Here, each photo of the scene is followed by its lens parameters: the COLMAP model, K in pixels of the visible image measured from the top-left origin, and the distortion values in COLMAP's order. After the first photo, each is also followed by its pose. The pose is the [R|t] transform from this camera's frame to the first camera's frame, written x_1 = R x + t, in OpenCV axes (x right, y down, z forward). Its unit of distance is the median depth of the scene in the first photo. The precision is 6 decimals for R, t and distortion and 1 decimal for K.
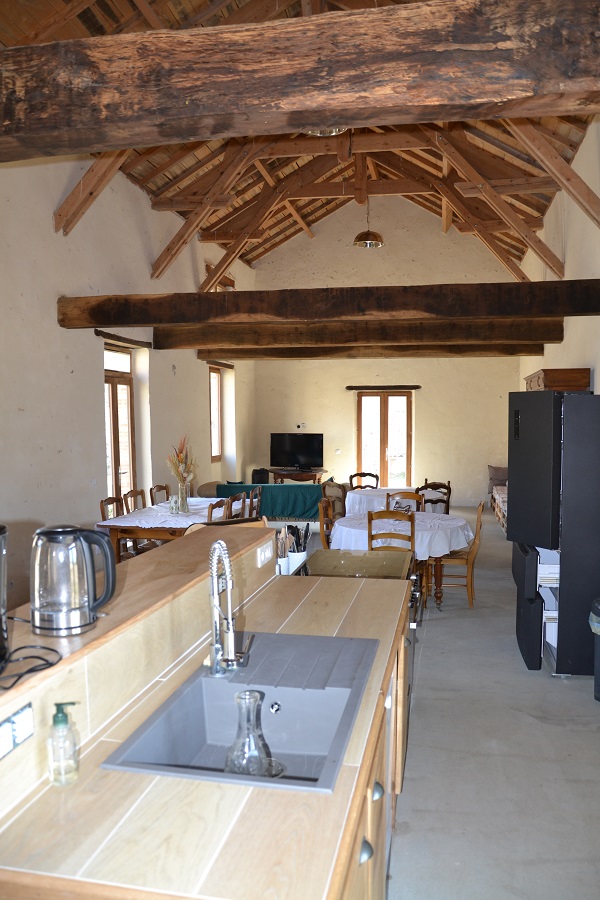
lens RADIAL K [[727.3, 0, 300.0], [0, 727.3, 450.0], [0, 0, 1]] dist [-0.234061, 0.305224]
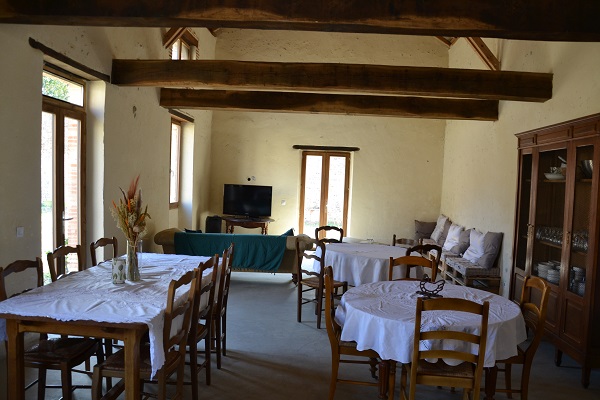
lens RADIAL K [[484.9, 0, 300.5], [0, 484.9, 208.6], [0, 0, 1]] dist [-0.234061, 0.305224]
pose [[0.987825, 0.036364, 0.151259, -0.041857], [-0.038553, 0.999190, 0.011563, 0.001373], [-0.150716, -0.017254, 0.988427, 0.307595]]
